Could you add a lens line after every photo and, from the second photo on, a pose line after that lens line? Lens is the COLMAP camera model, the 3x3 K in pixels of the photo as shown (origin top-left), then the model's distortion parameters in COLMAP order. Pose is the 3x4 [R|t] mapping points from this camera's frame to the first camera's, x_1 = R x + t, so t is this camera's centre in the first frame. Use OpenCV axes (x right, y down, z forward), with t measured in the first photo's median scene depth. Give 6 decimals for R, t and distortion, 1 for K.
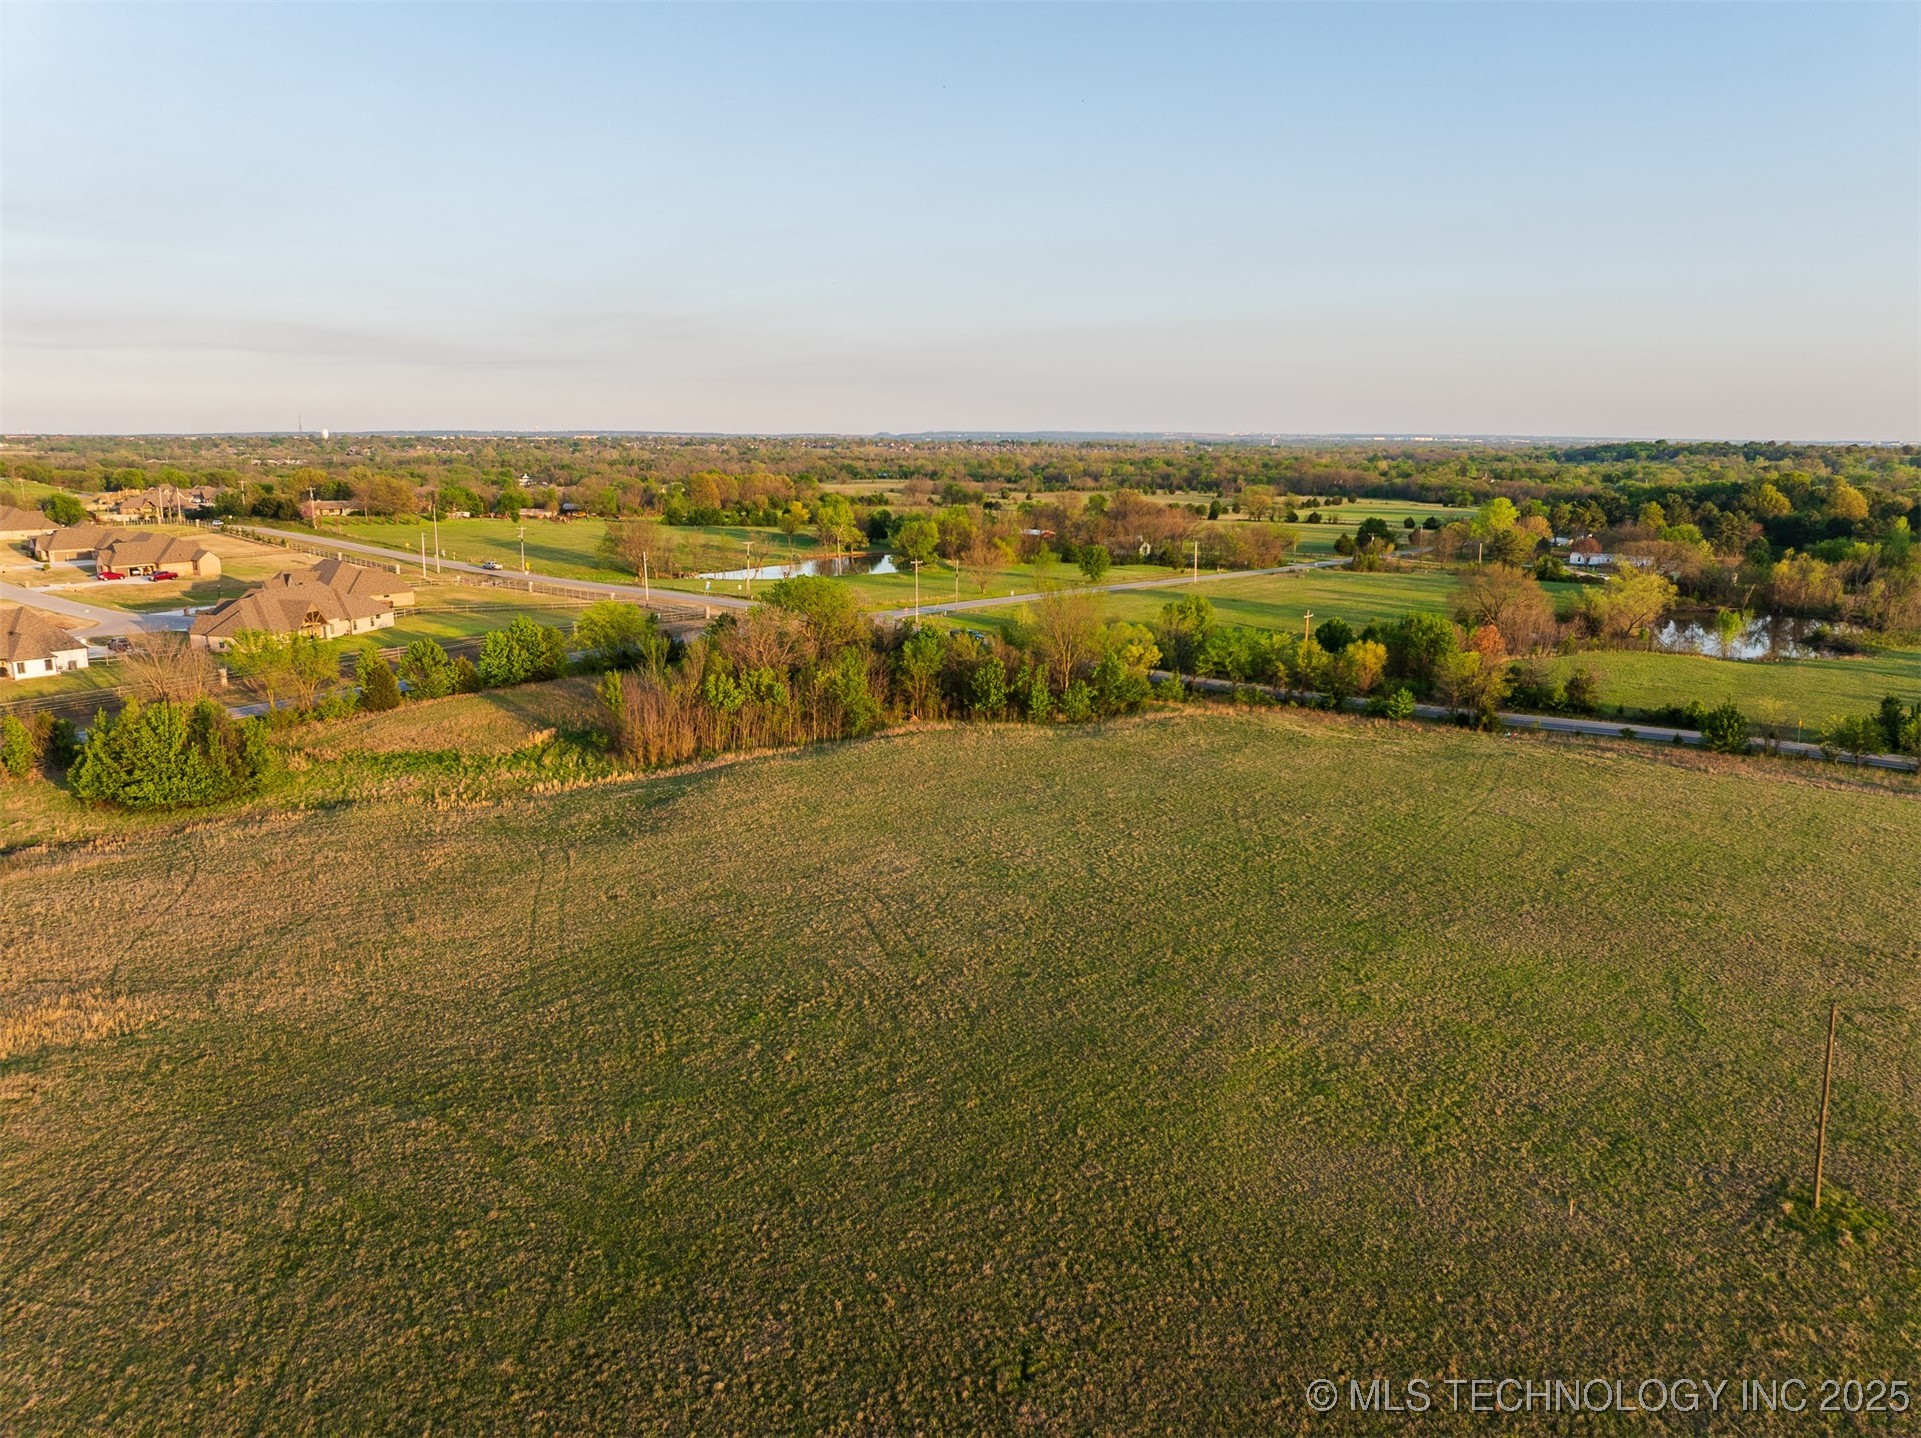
lens RADIAL K [[1366.6, 0, 957.5], [0, 1366.6, 717.4], [0, 0, 1]] dist [-0.050788, 0.028467]
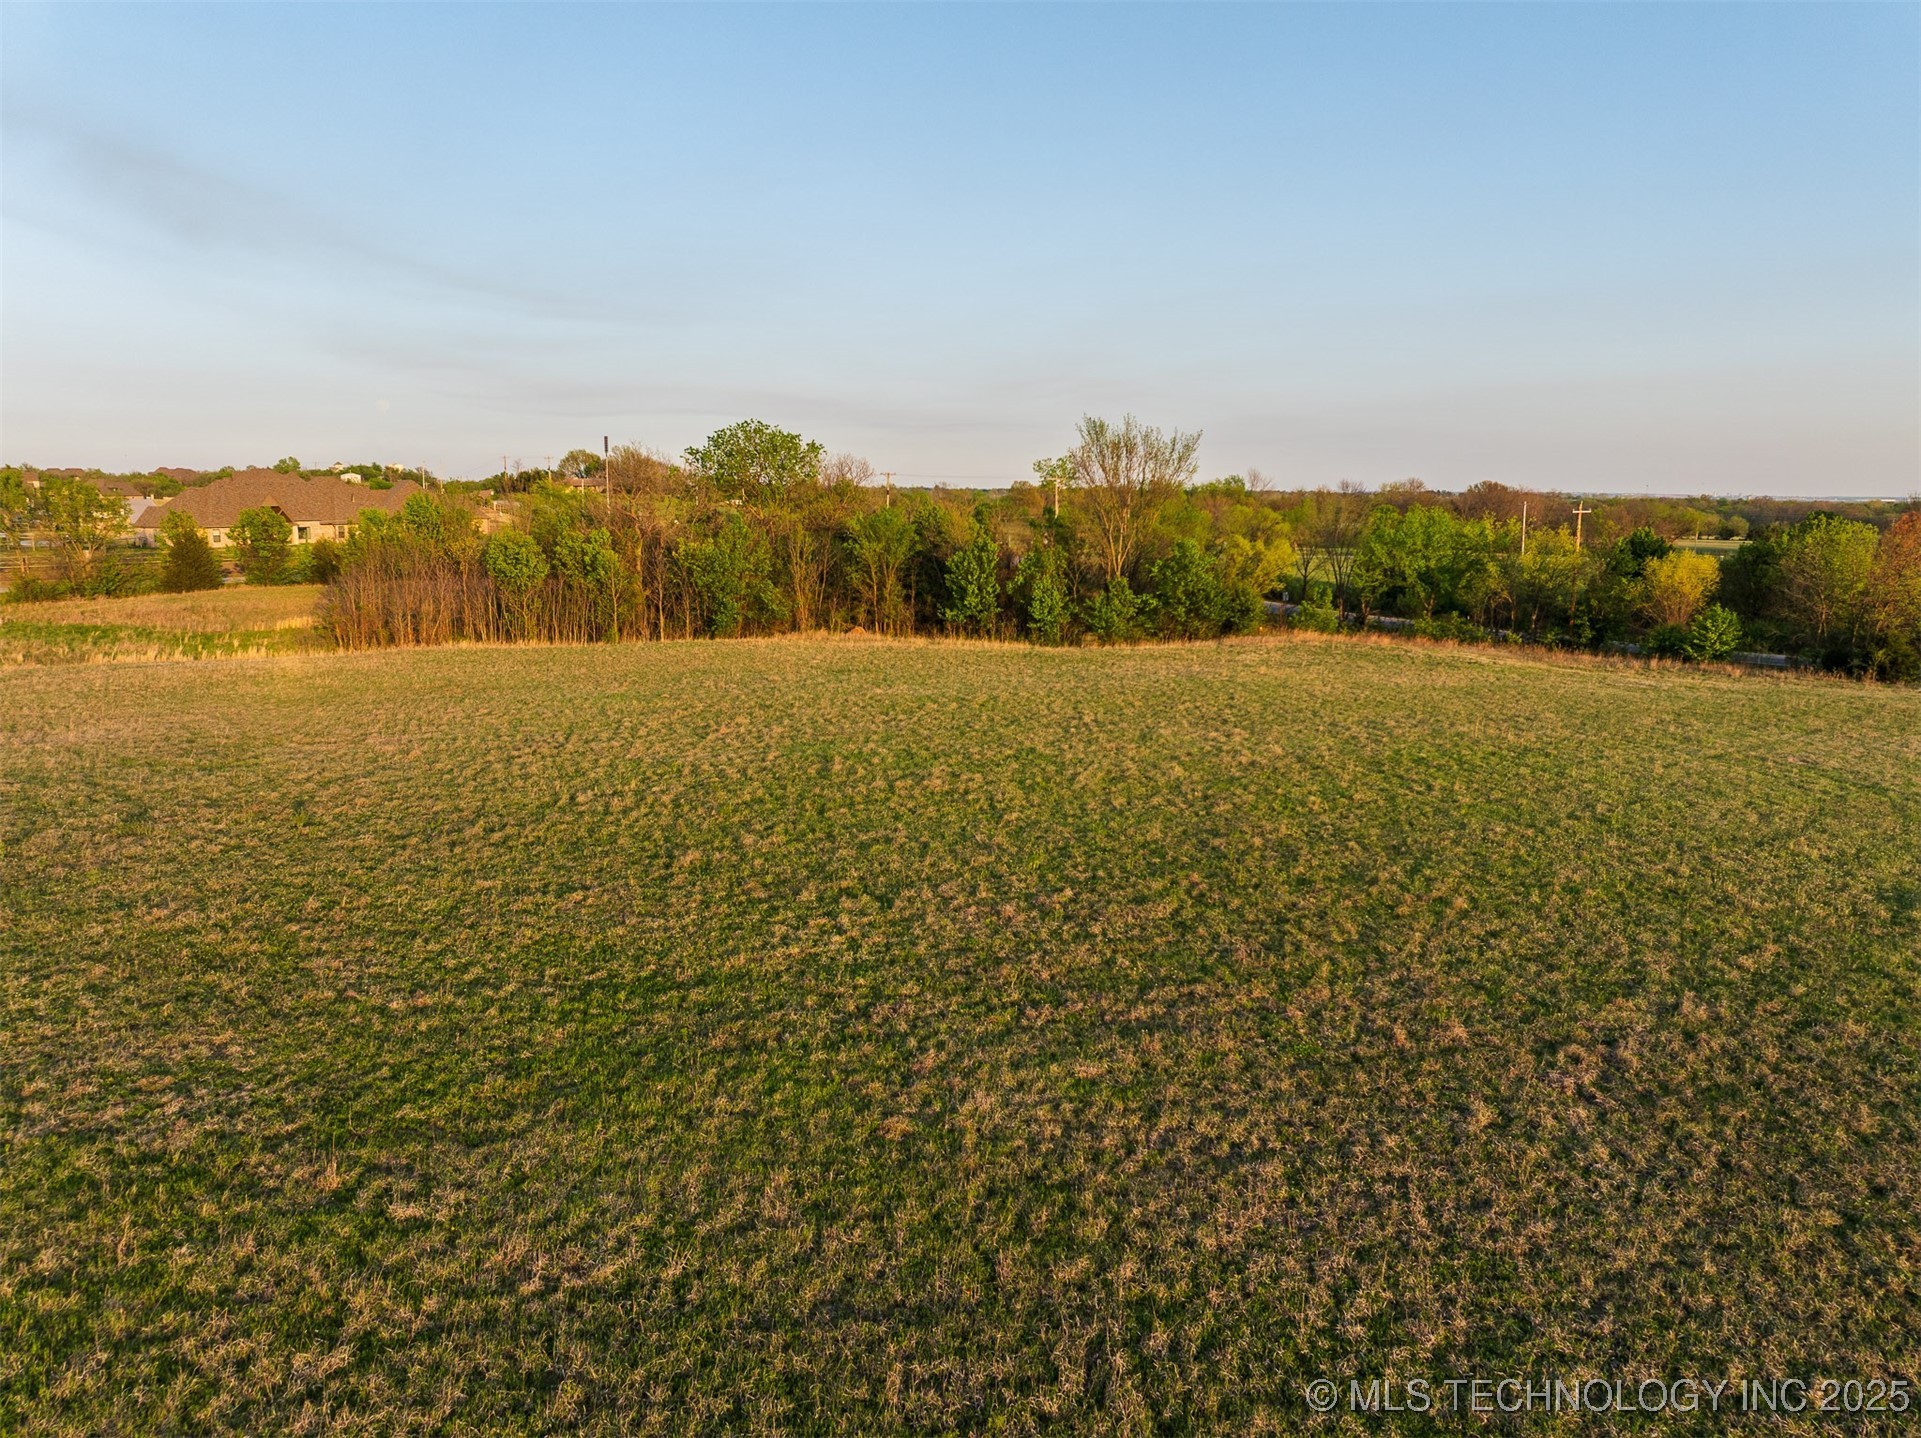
lens RADIAL K [[1366.6, 0, 953.9], [0, 1366.6, 737.8], [0, 0, 1]] dist [-0.050788, 0.028467]
pose [[0.951547, 0.058185, -0.301947, 0.206400], [-0.067477, 0.997512, -0.020425, 0.060649], [0.300007, 0.039810, 0.953106, 0.413335]]
